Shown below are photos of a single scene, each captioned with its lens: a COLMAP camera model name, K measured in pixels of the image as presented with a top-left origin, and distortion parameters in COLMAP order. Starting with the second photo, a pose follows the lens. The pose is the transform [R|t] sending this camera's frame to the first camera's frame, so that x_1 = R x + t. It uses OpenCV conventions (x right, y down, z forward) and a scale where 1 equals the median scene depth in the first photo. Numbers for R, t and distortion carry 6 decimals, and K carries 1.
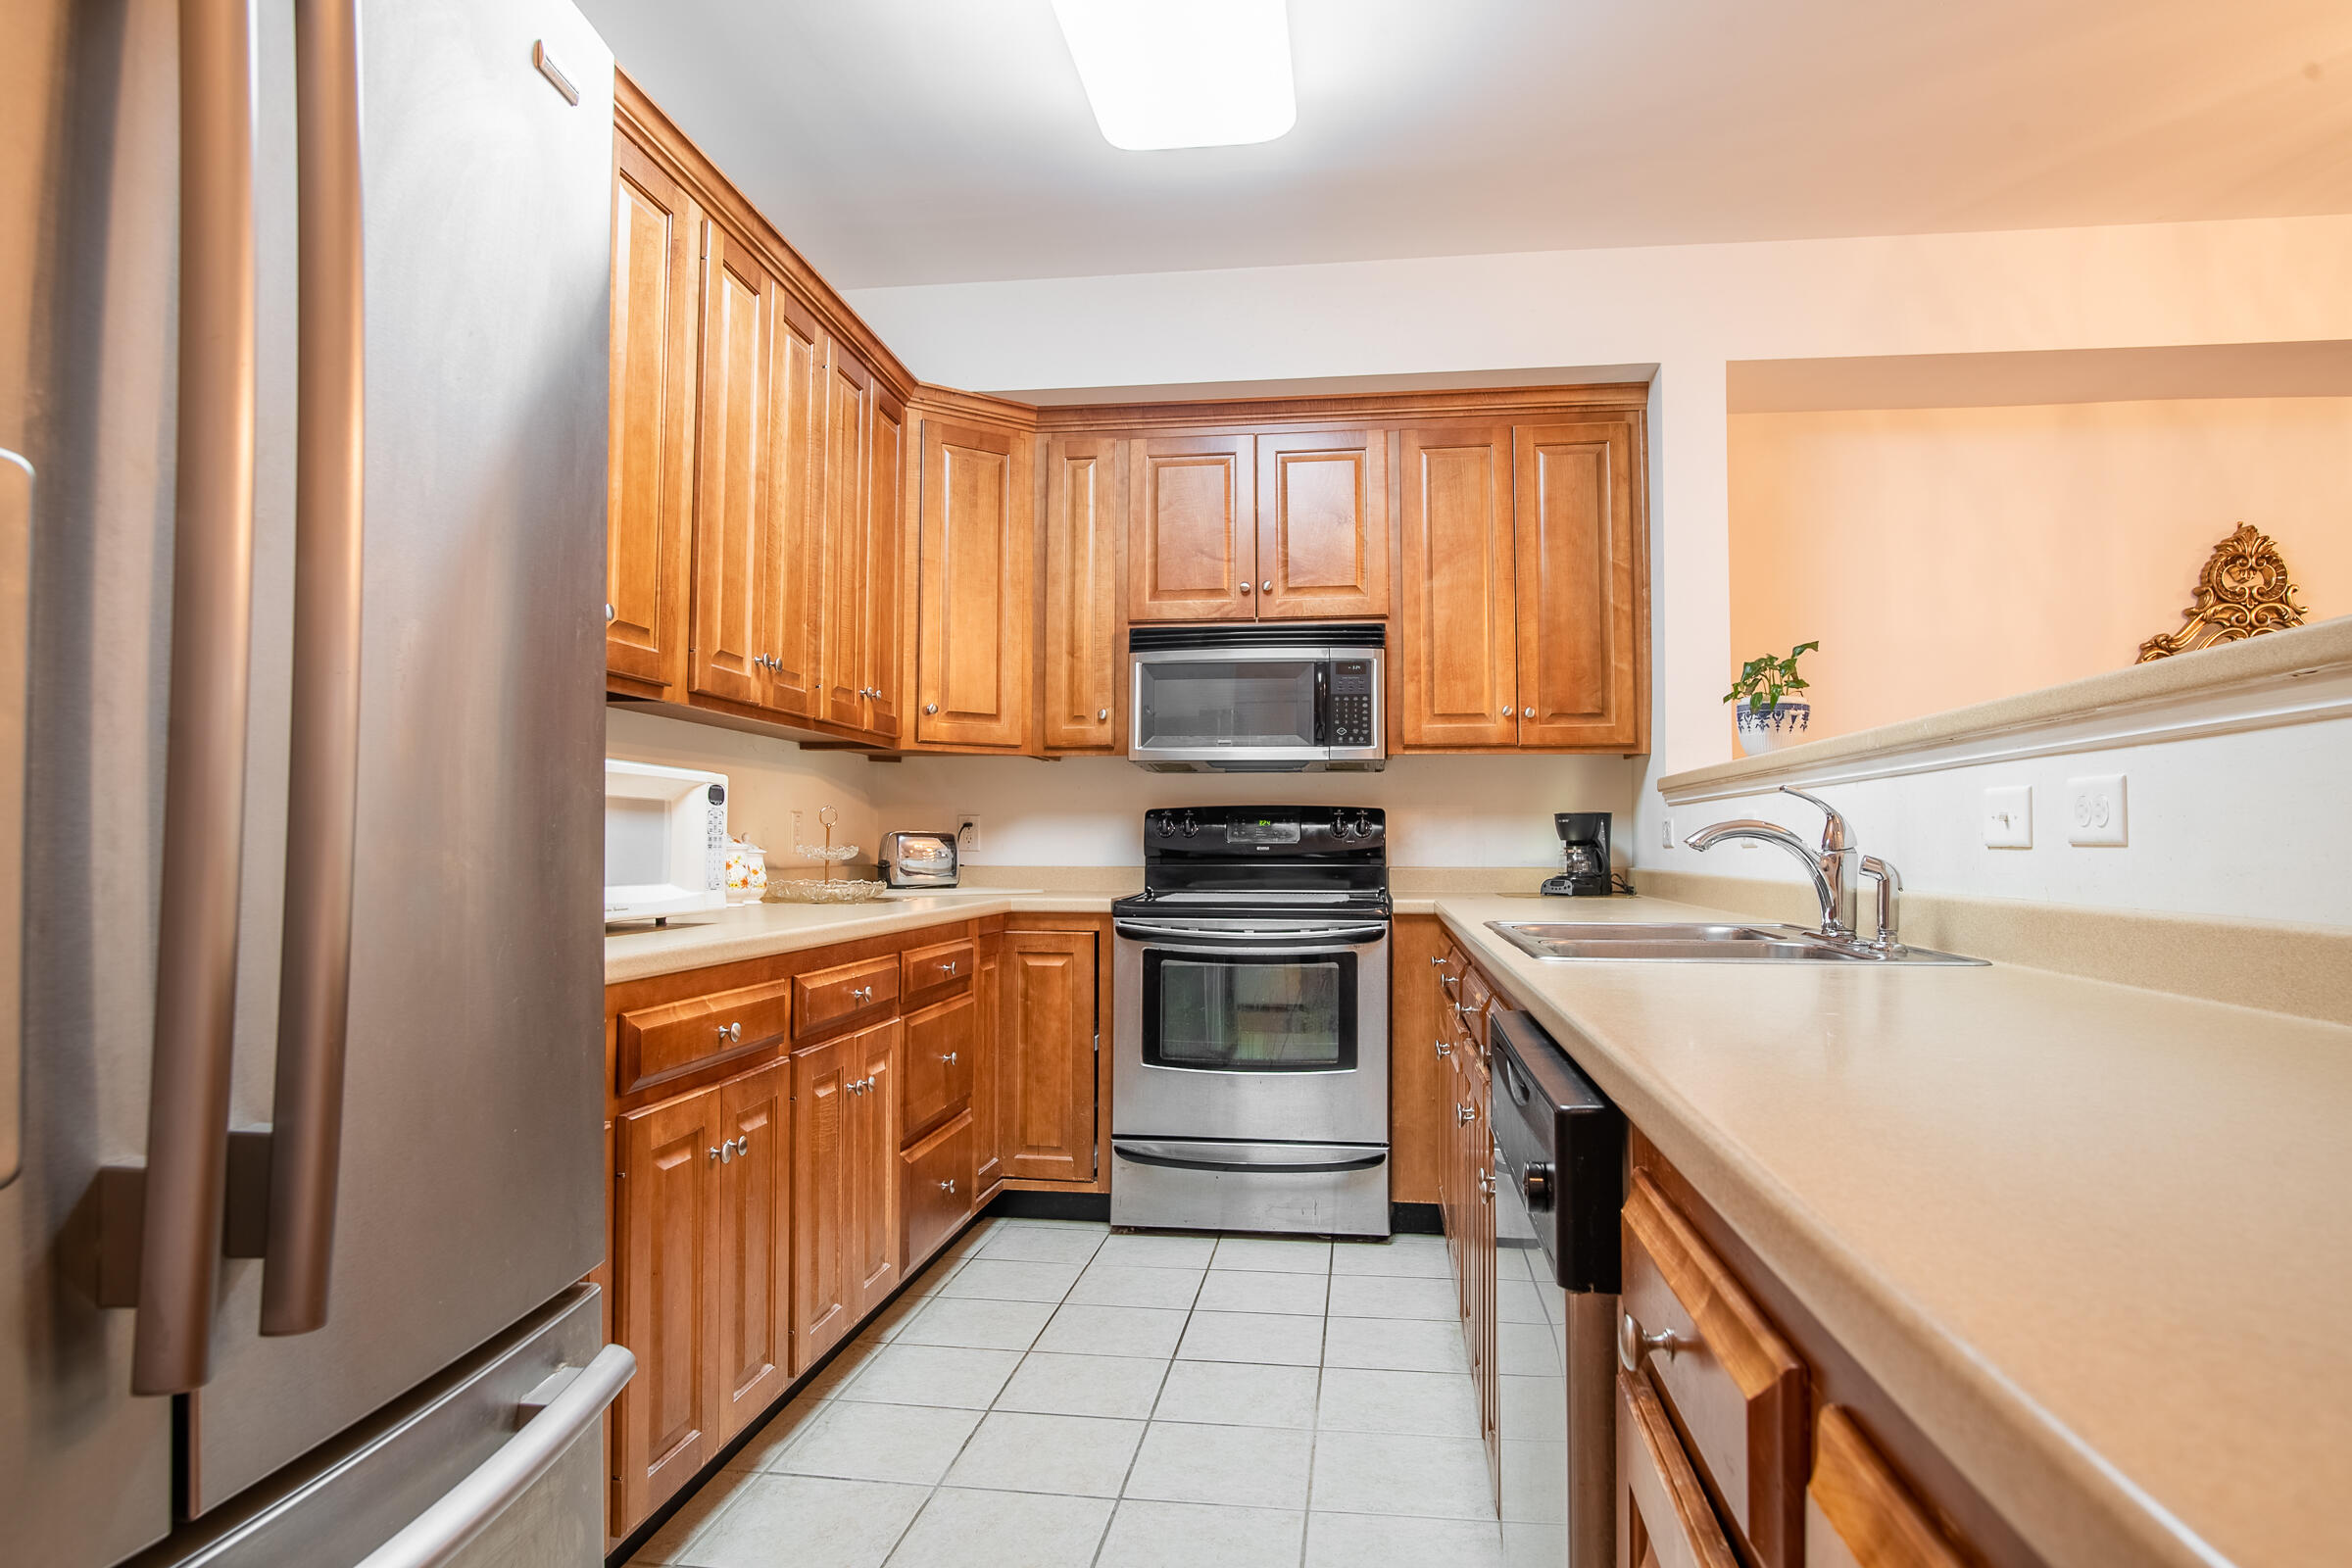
lens RADIAL K [[1365.9, 0, 1182.4], [0, 1365.9, 783.8], [0, 0, 1]] dist [-0.041262, 0.017062]
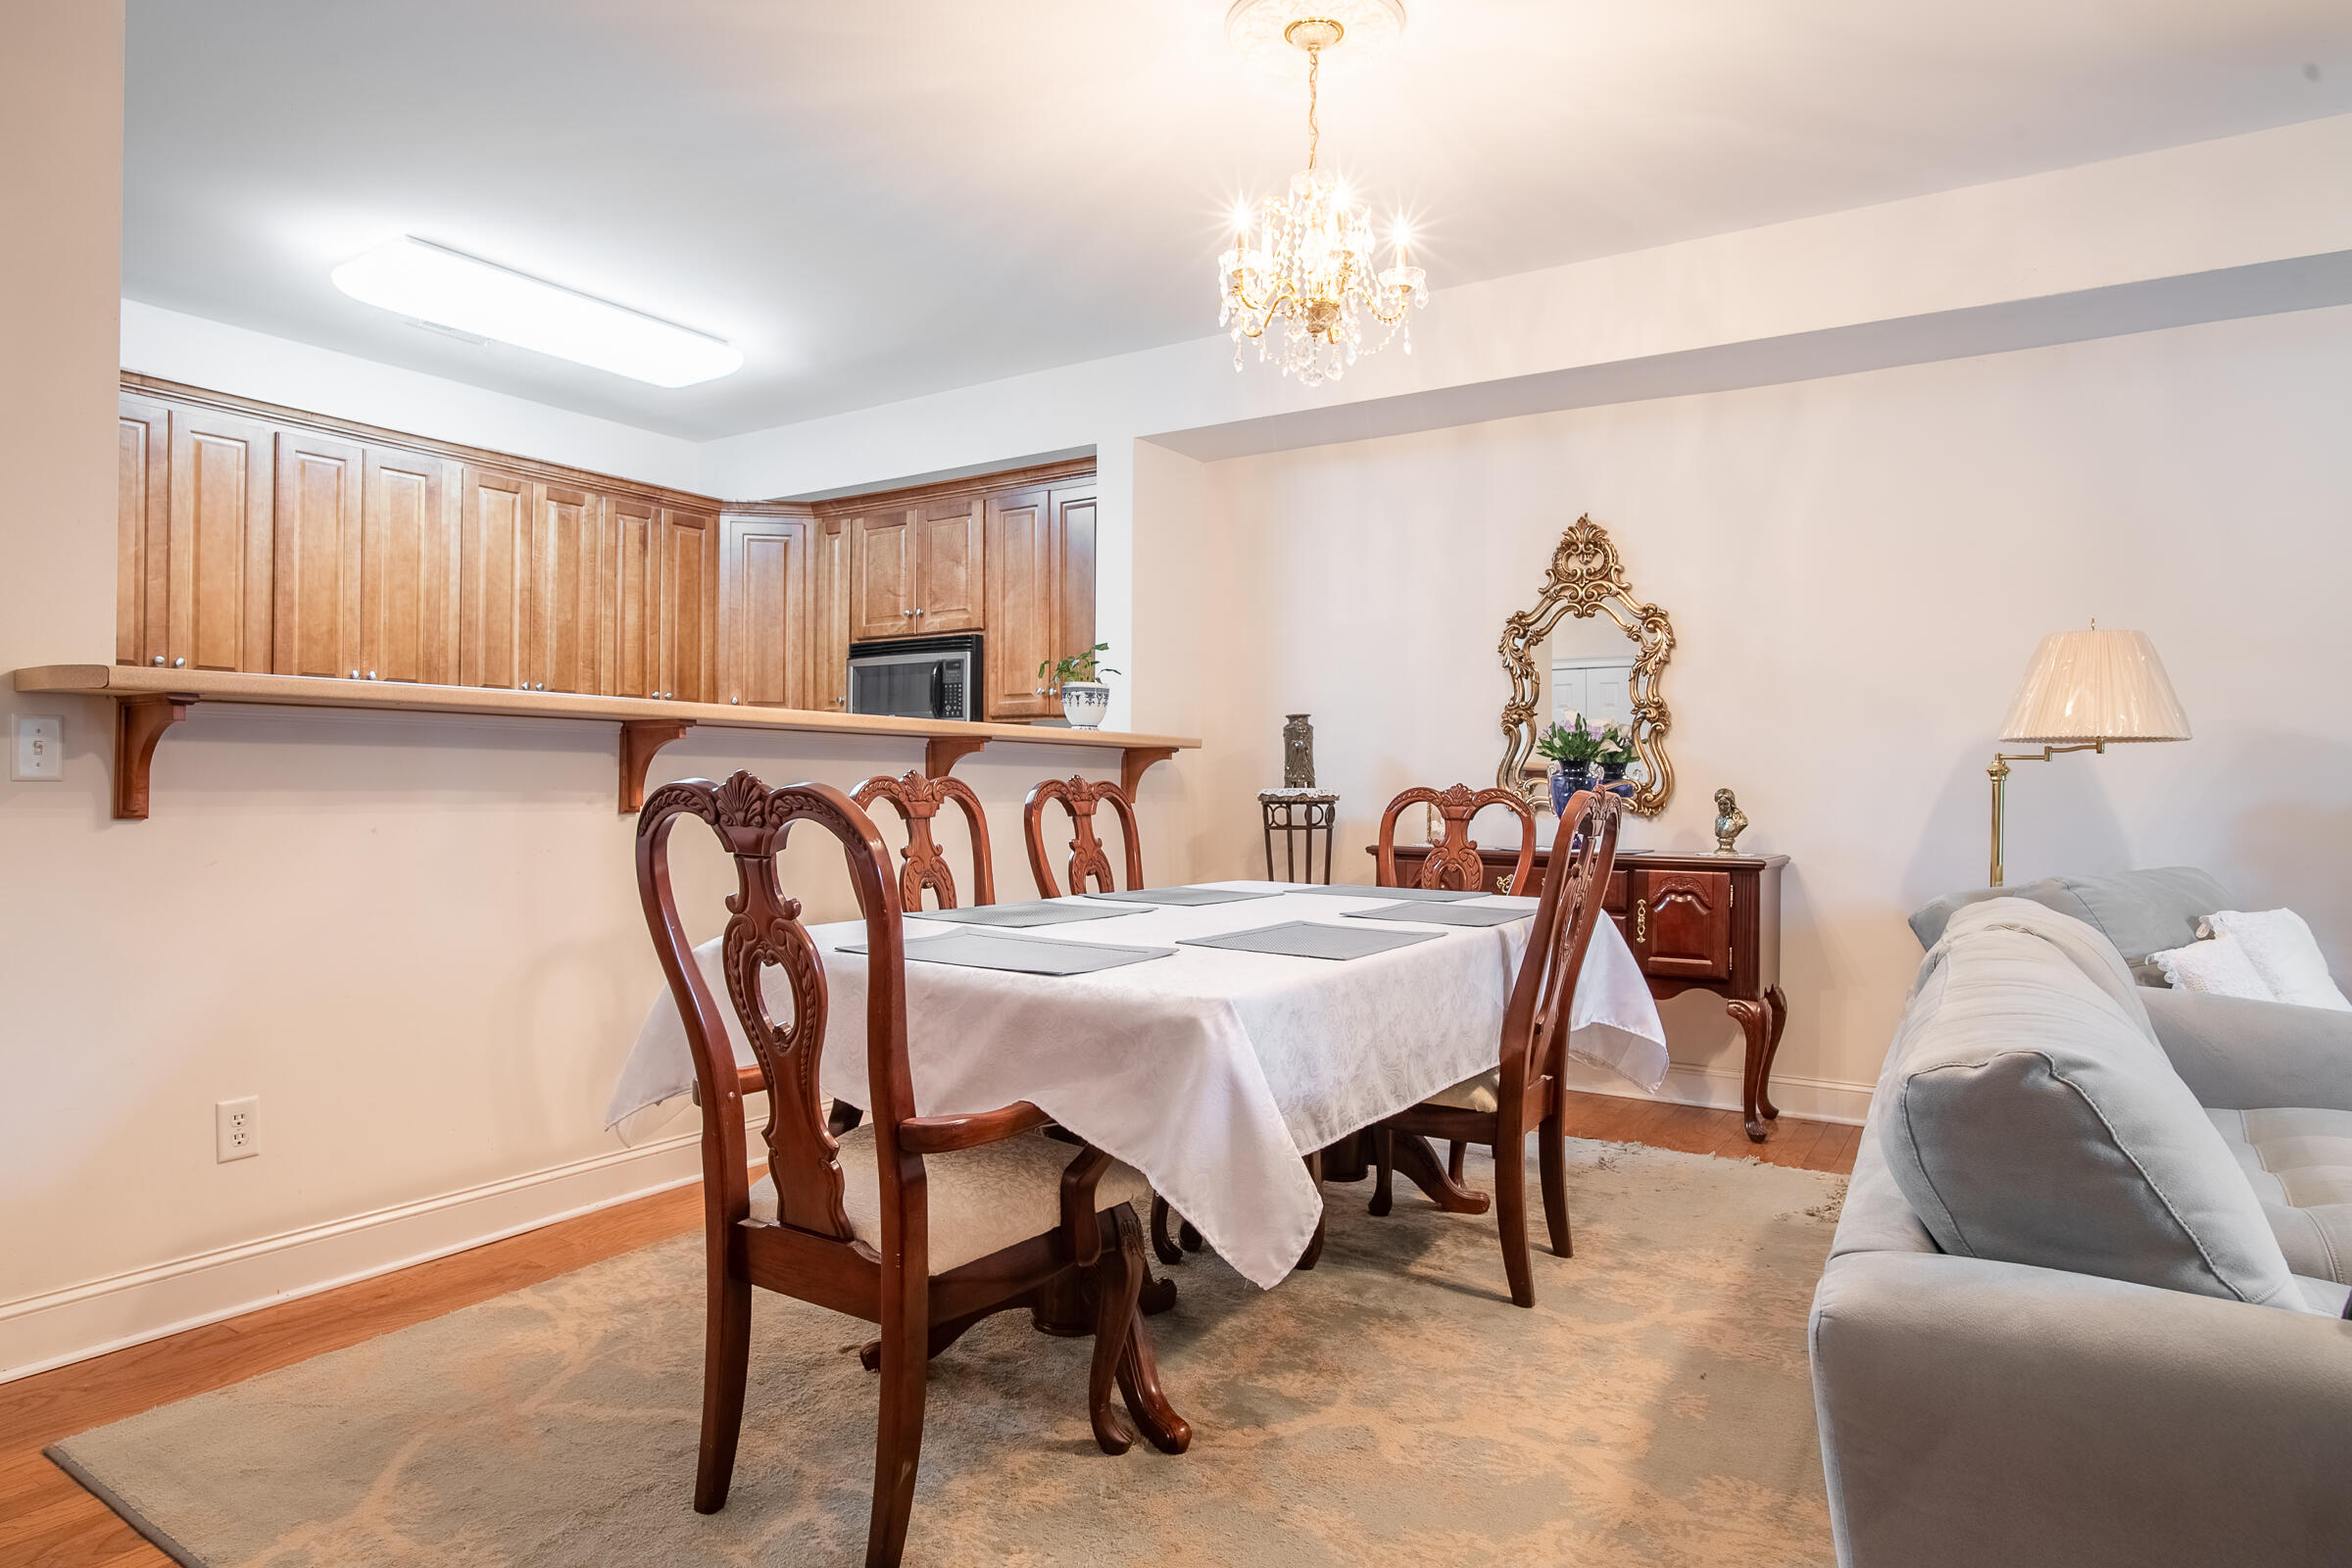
lens RADIAL K [[1365.9, 0, 1182.4], [0, 1365.9, 783.8], [0, 0, 1]] dist [-0.041262, 0.017062]
pose [[0.904780, 0.000954, -0.425878, 0.986669], [0.016405, 0.999177, 0.037091, -0.006341], [0.425562, -0.040546, 0.904020, -0.250196]]
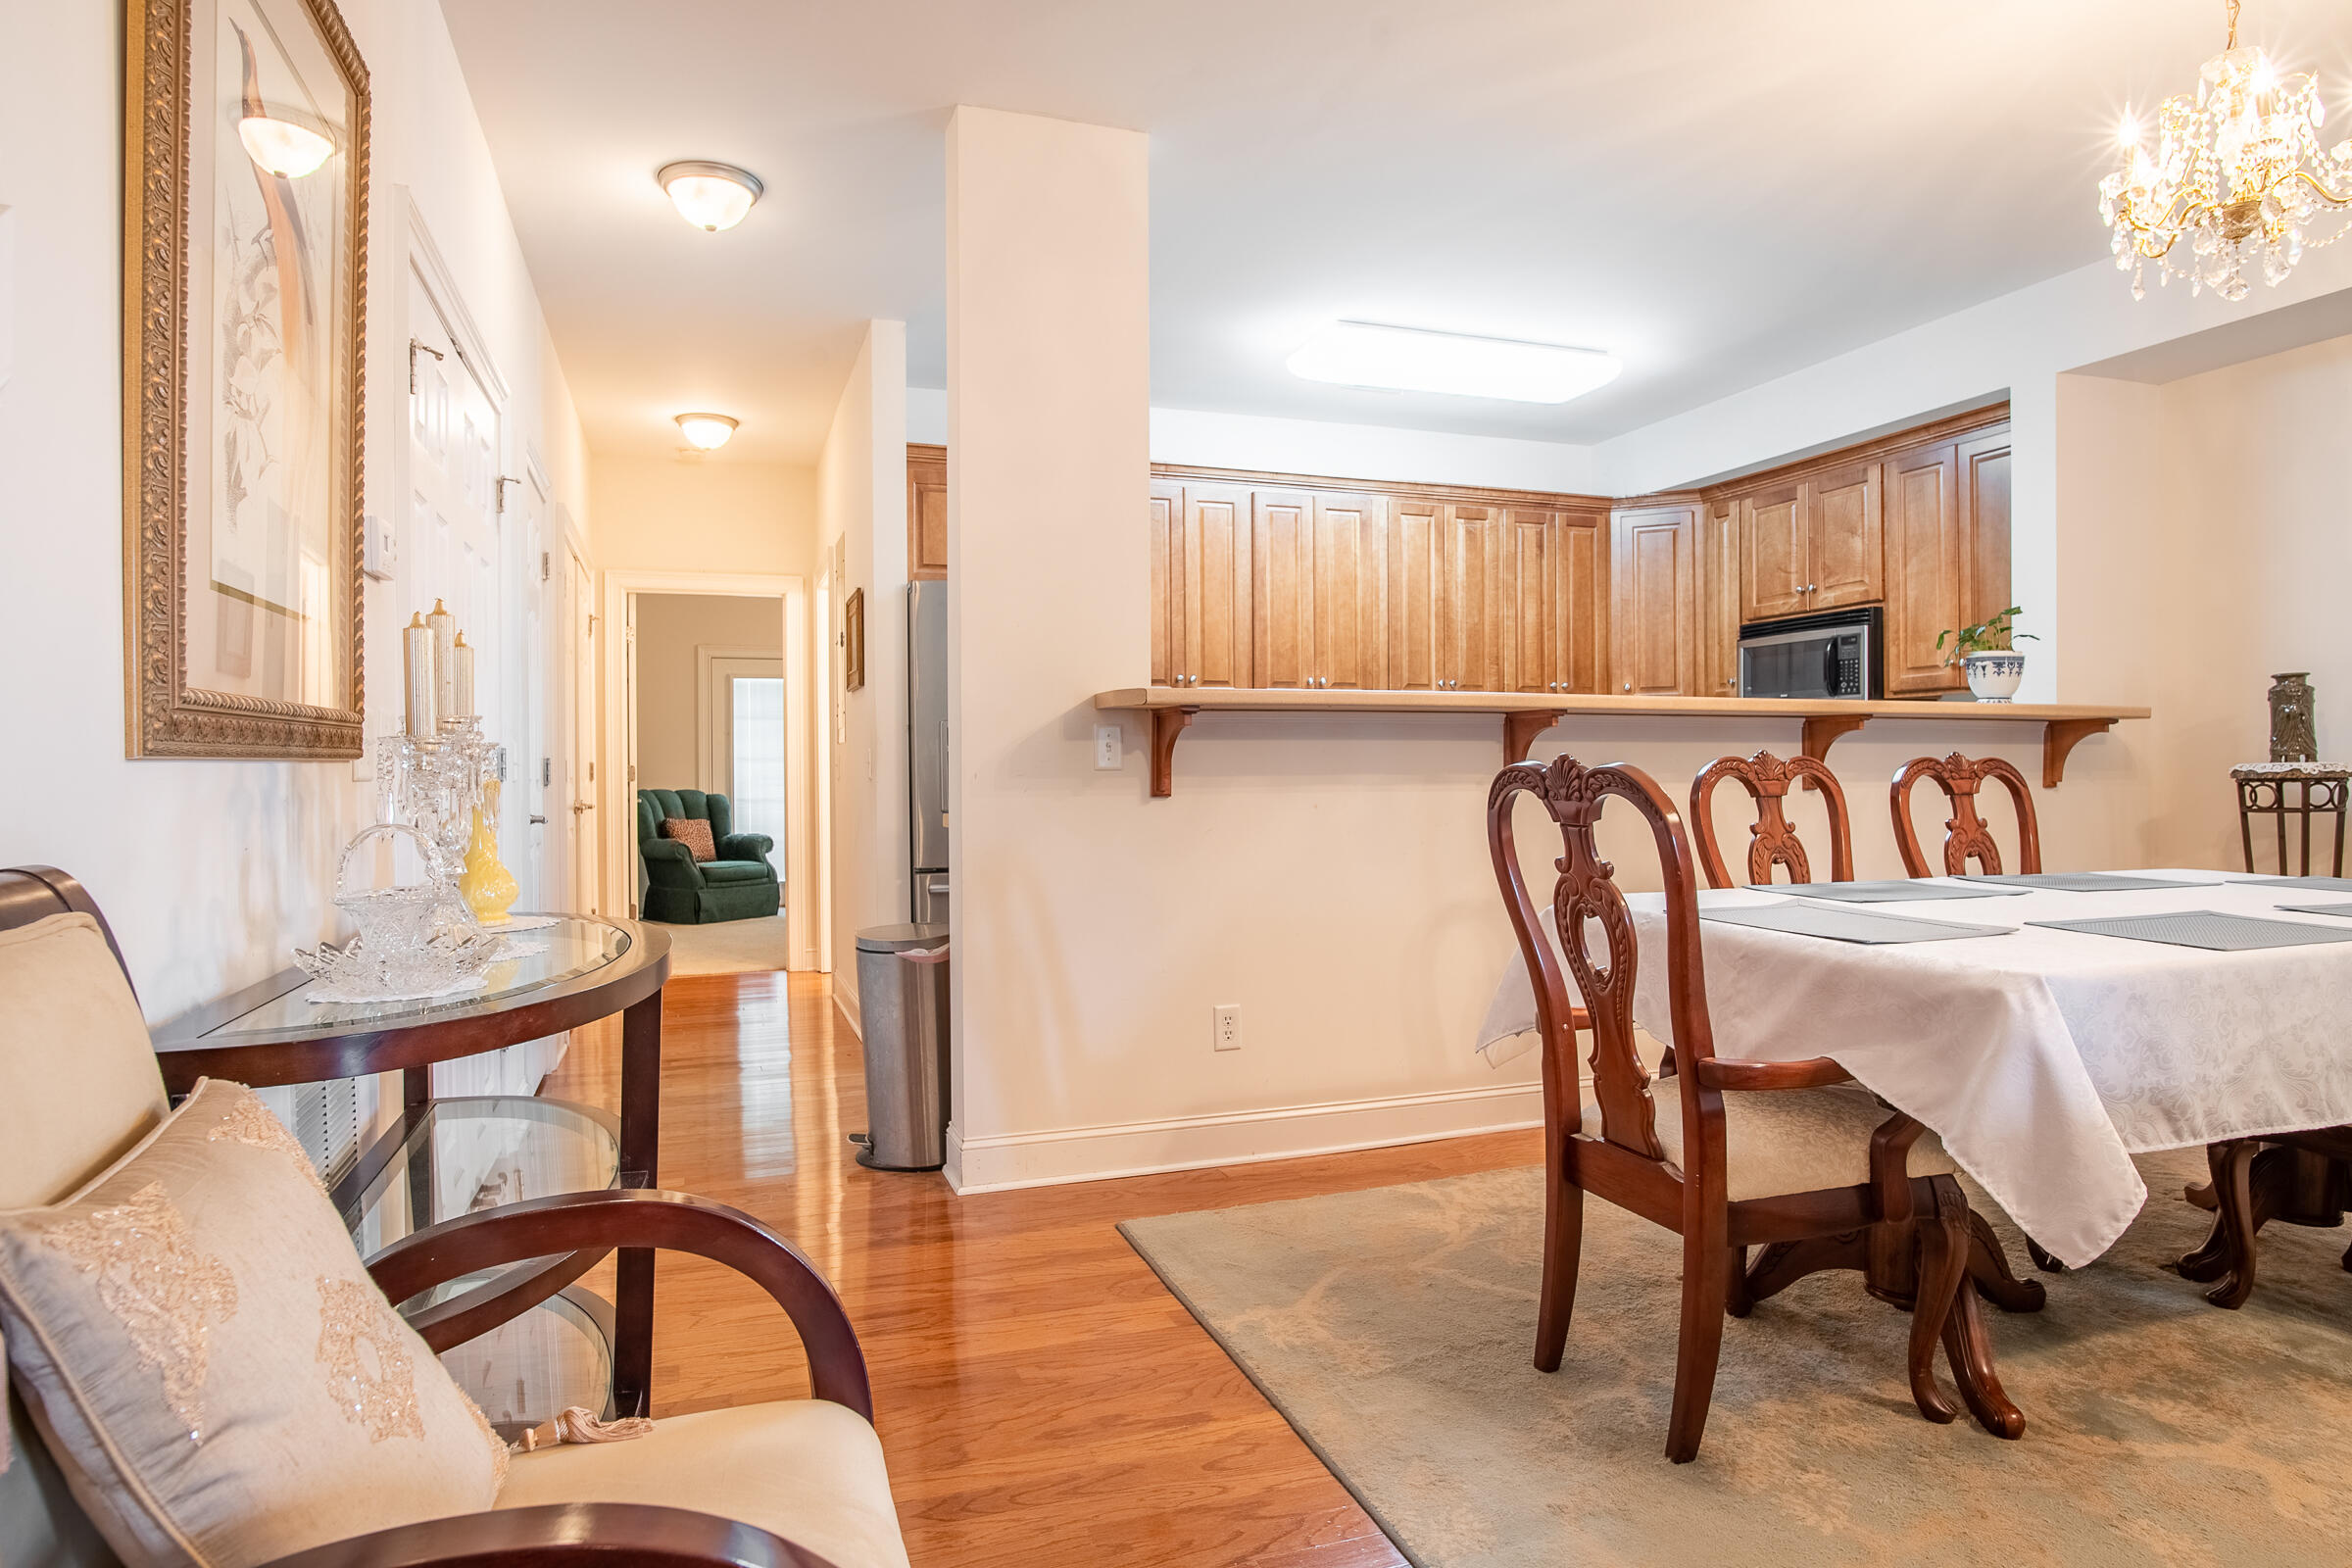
lens RADIAL K [[1365.9, 0, 1182.4], [0, 1365.9, 783.8], [0, 0, 1]] dist [-0.041262, 0.017062]
pose [[0.457717, 0.001852, -0.889096, 1.071417], [0.048769, 0.998440, 0.027187, -0.006738], [0.887760, -0.055805, 0.456912, -0.286889]]
